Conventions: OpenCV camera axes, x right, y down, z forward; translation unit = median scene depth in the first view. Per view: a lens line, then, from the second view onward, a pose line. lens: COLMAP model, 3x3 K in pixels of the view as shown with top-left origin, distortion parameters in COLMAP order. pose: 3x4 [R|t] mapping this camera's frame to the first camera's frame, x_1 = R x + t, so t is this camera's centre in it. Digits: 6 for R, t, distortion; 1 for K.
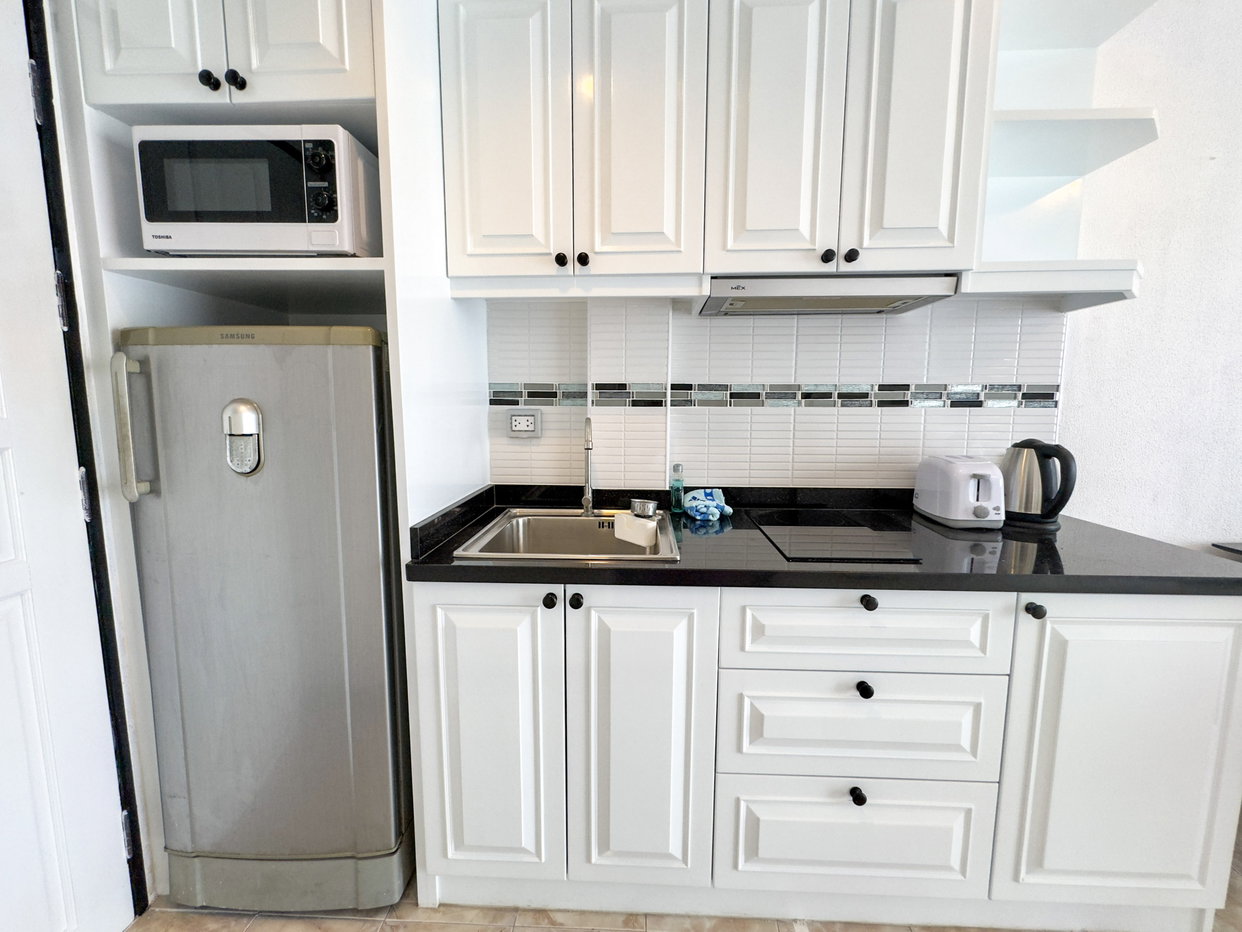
lens RADIAL K [[512.6, 0, 621.0], [0, 512.6, 466.0], [0, 0, 1]] dist [-0.000882, -0.000045]
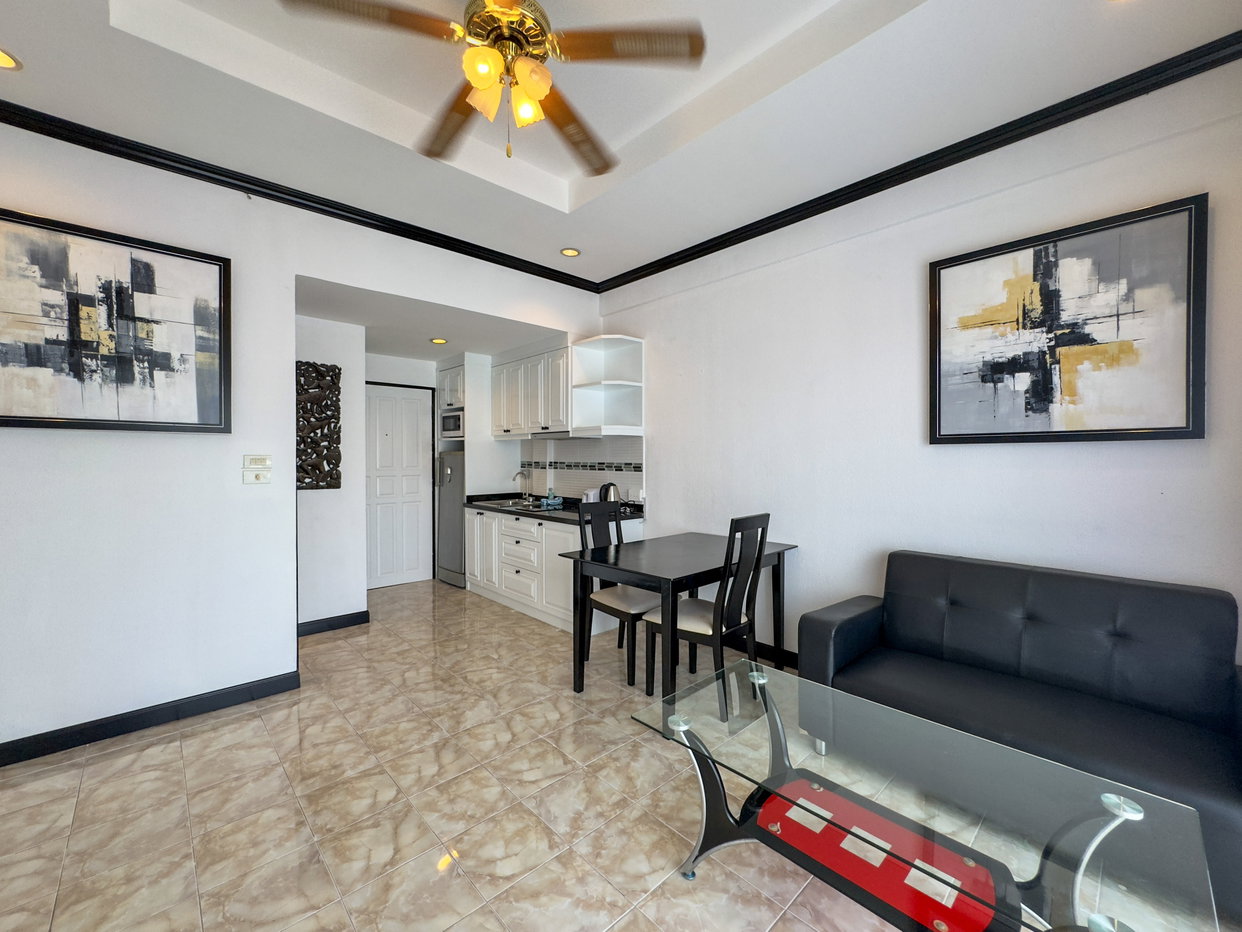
lens RADIAL K [[512.6, 0, 621.0], [0, 512.6, 466.0], [0, 0, 1]] dist [-0.000882, -0.000045]
pose [[0.711278, 0.014564, -0.702760, 2.595679], [-0.085277, 0.994188, -0.065708, 0.031083], [0.697718, 0.106666, 0.708387, -0.892947]]
